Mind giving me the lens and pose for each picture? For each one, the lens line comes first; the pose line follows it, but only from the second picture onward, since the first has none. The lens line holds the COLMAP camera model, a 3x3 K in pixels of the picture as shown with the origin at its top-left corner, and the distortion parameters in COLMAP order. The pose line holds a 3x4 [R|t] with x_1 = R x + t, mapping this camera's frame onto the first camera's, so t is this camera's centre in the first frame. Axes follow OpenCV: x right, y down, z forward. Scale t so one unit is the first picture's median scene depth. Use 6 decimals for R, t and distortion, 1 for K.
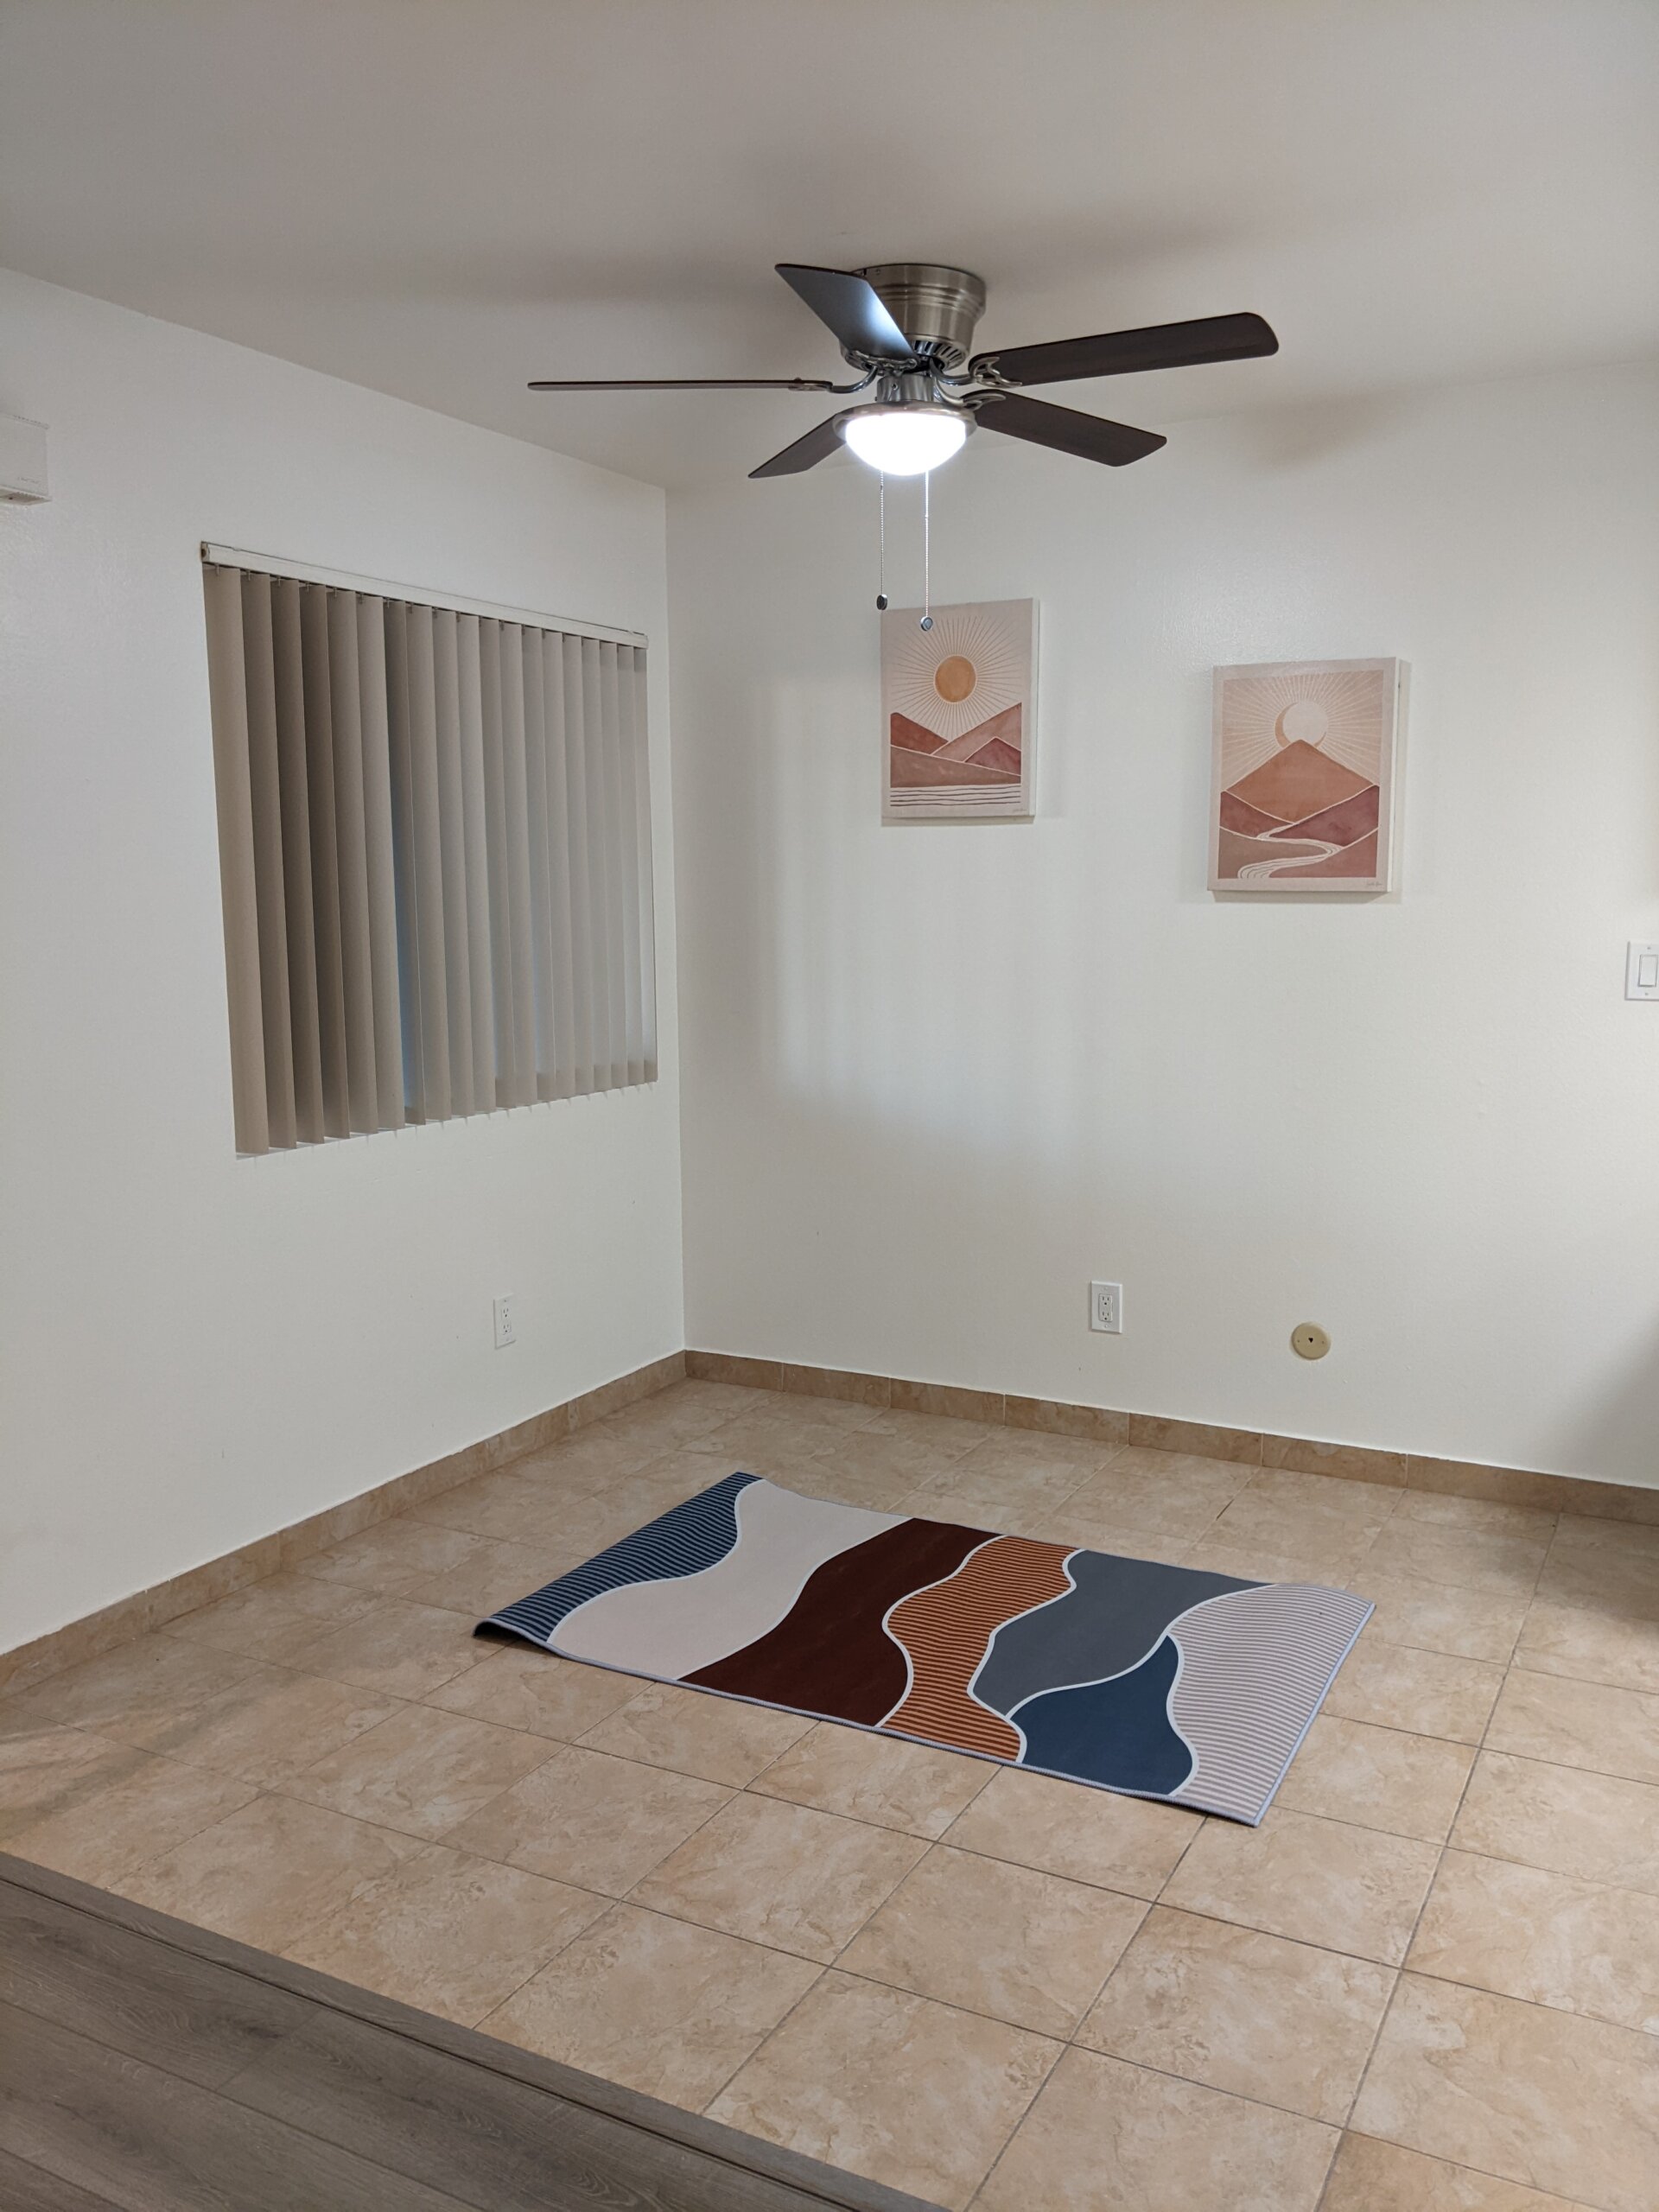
lens RADIAL K [[1752.4, 0, 829.5], [0, 1752.4, 1106.0], [0, 0, 1]] dist [0.077932, -0.138581]
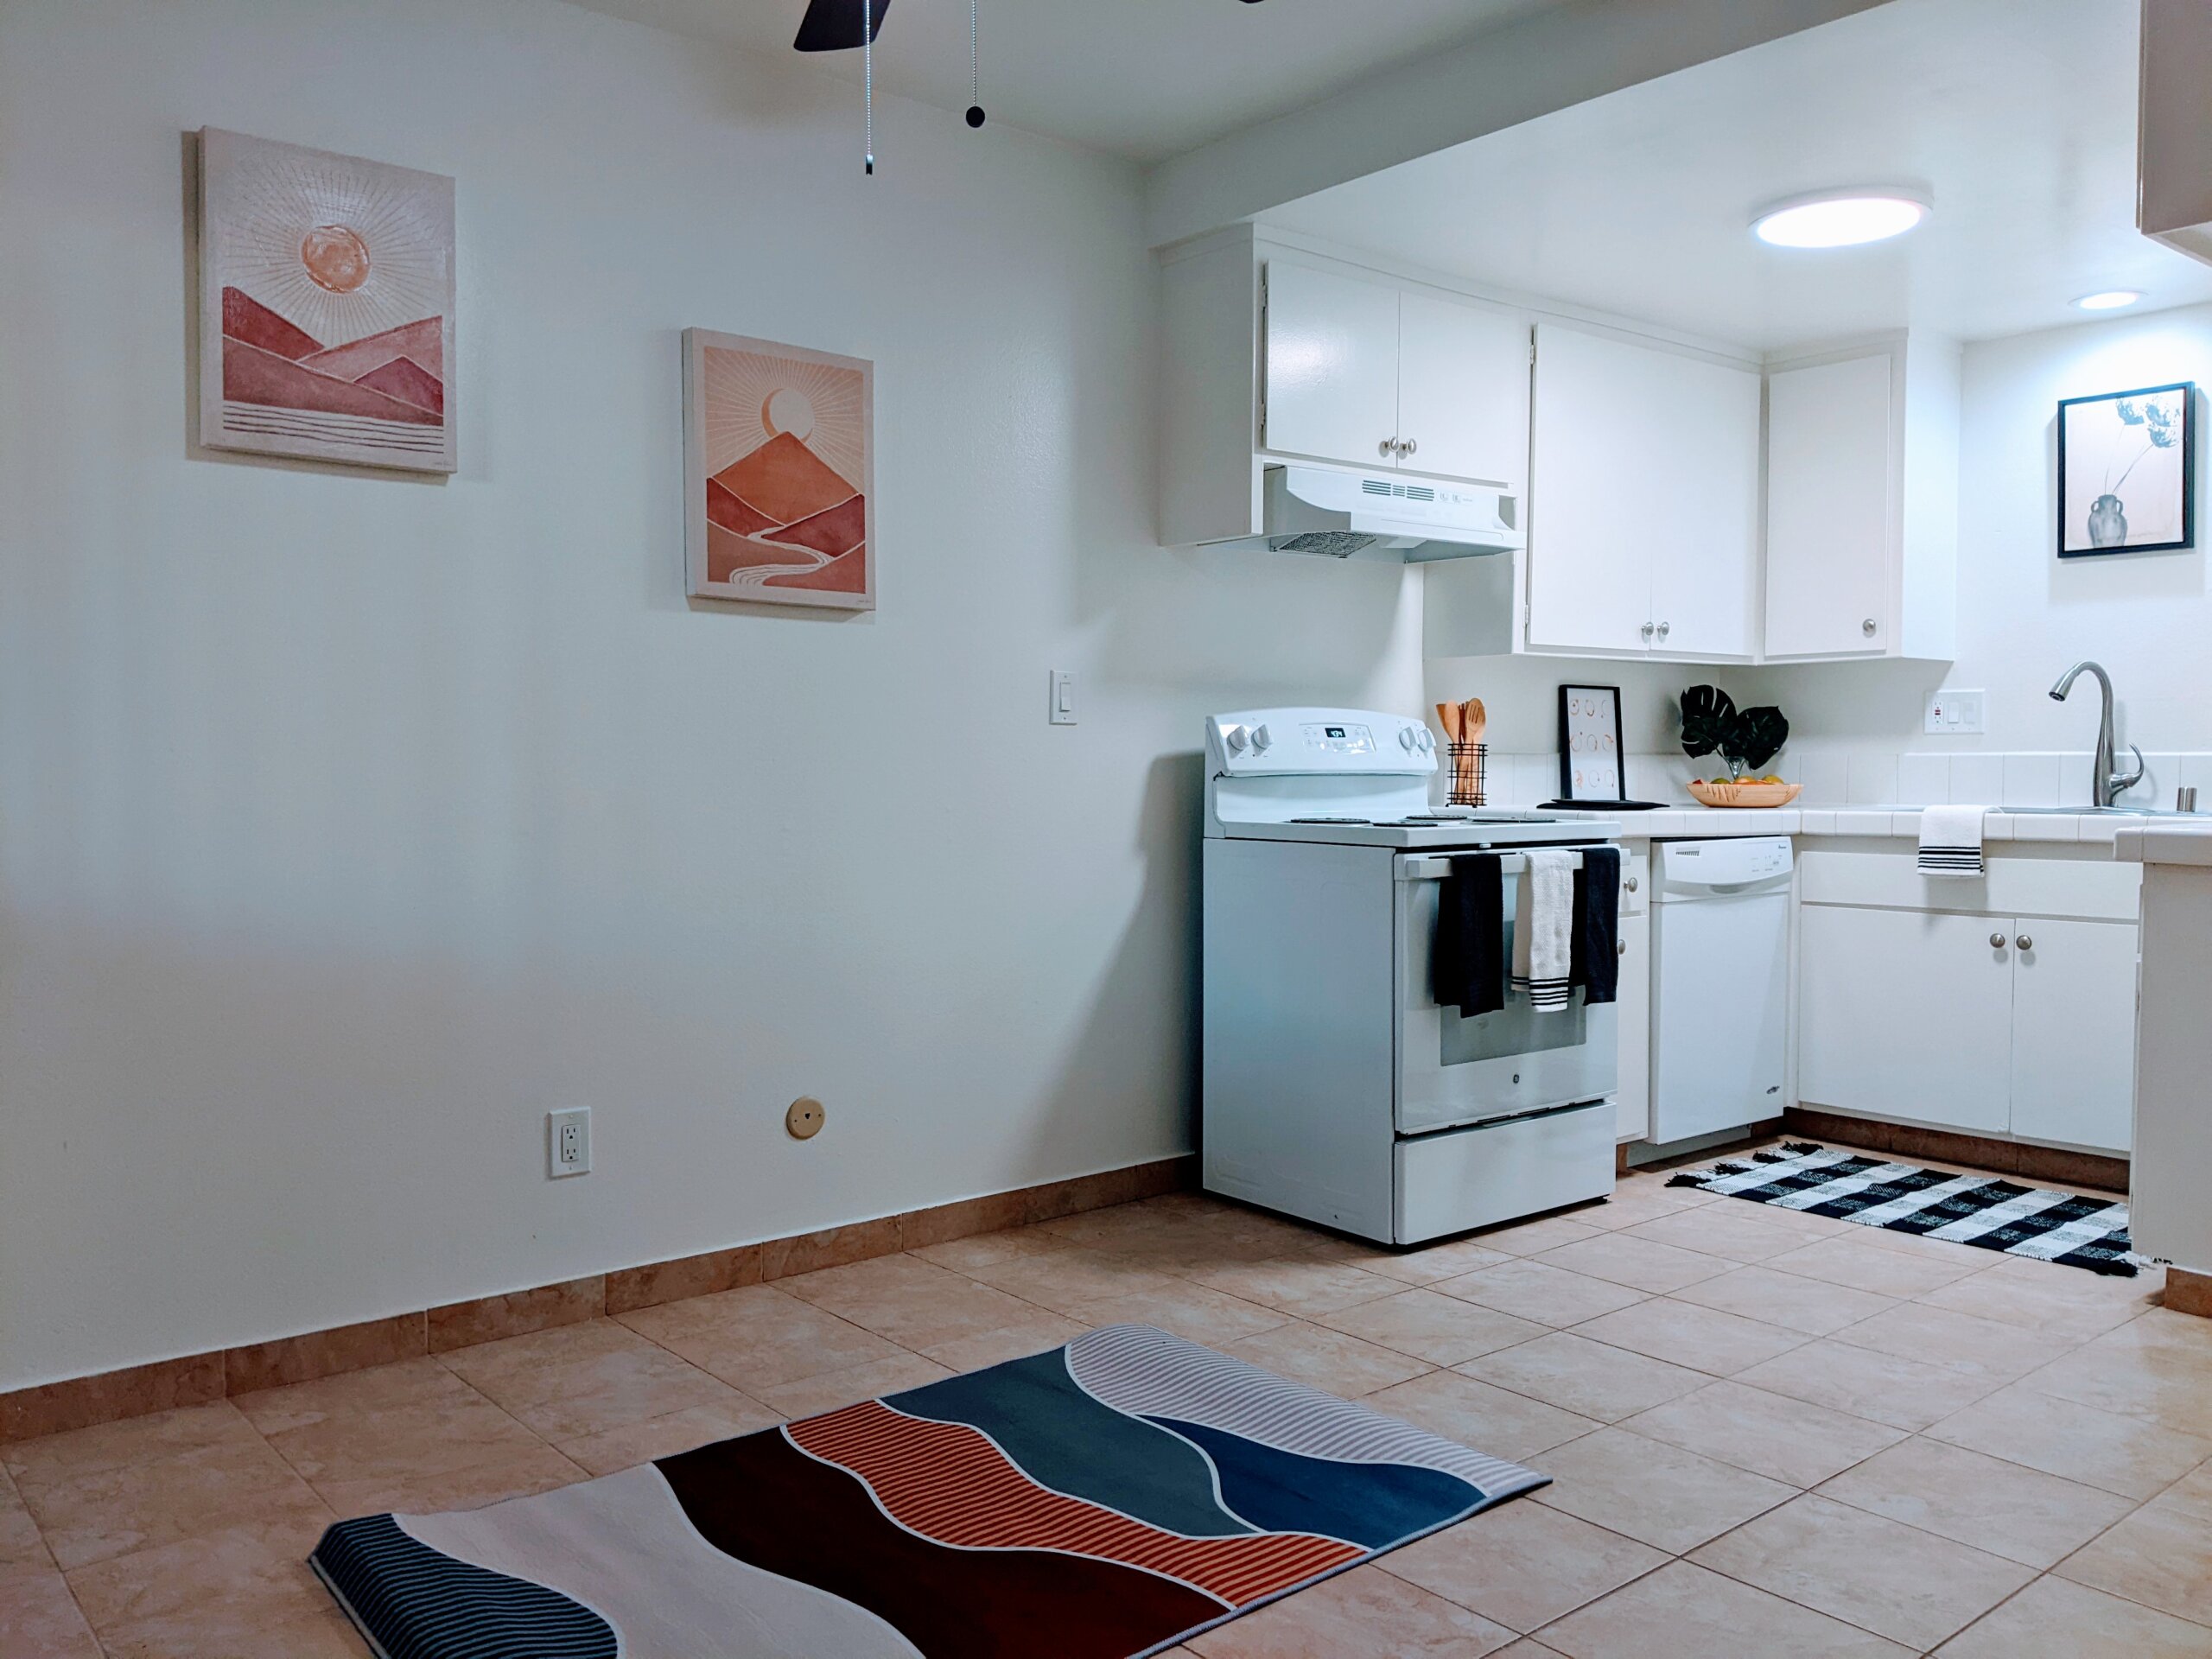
lens RADIAL K [[1752.4, 0, 1107.3], [0, 1752.4, 839.3], [0, 0, 1]] dist [0.077932, -0.138581]
pose [[0.373310, -0.036650, 0.926982, -0.491882], [0.116382, 0.993175, -0.007602, 0.020230], [-0.920377, 0.110722, 0.375028, 0.535660]]
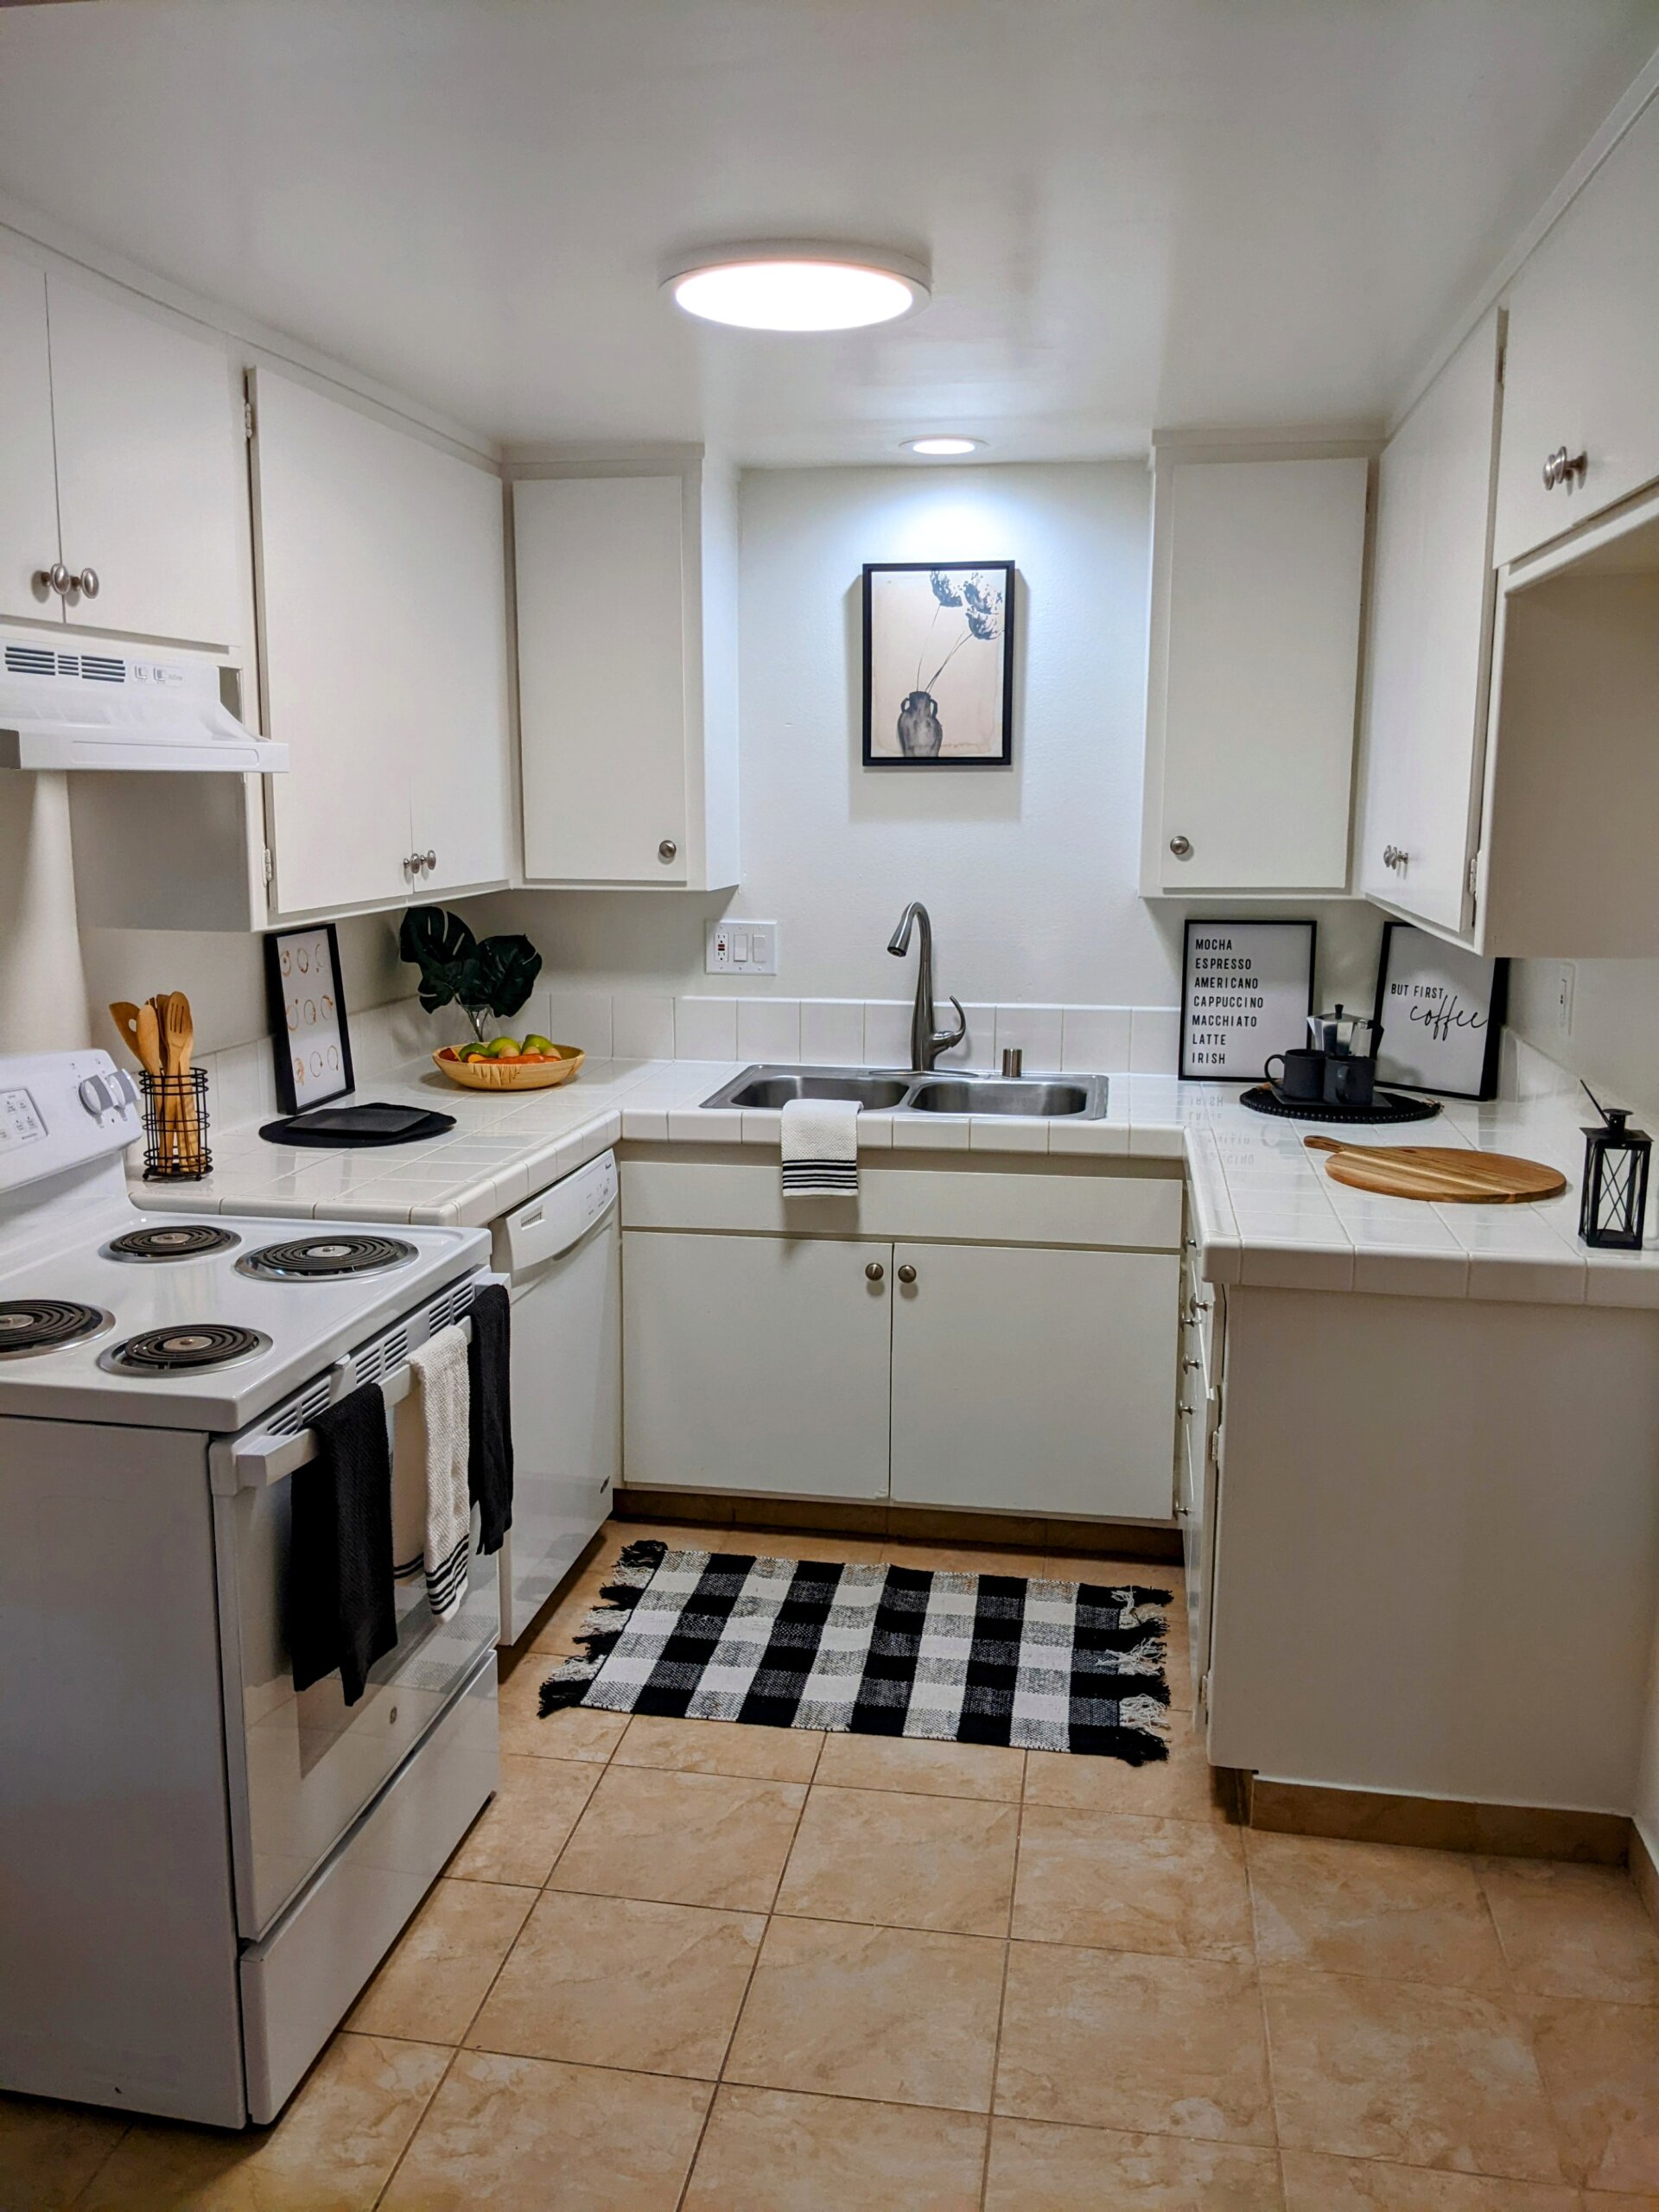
lens RADIAL K [[1762.7, 0, 806.1], [0, 1762.7, 1106.0], [0, 0, 1]] dist [0.110781, -0.166260]
pose [[-0.305421, -0.160084, 0.938665, -0.079485], [0.122329, 0.971002, 0.205403, -0.122486], [-0.944327, 0.177560, -0.276981, 0.702996]]
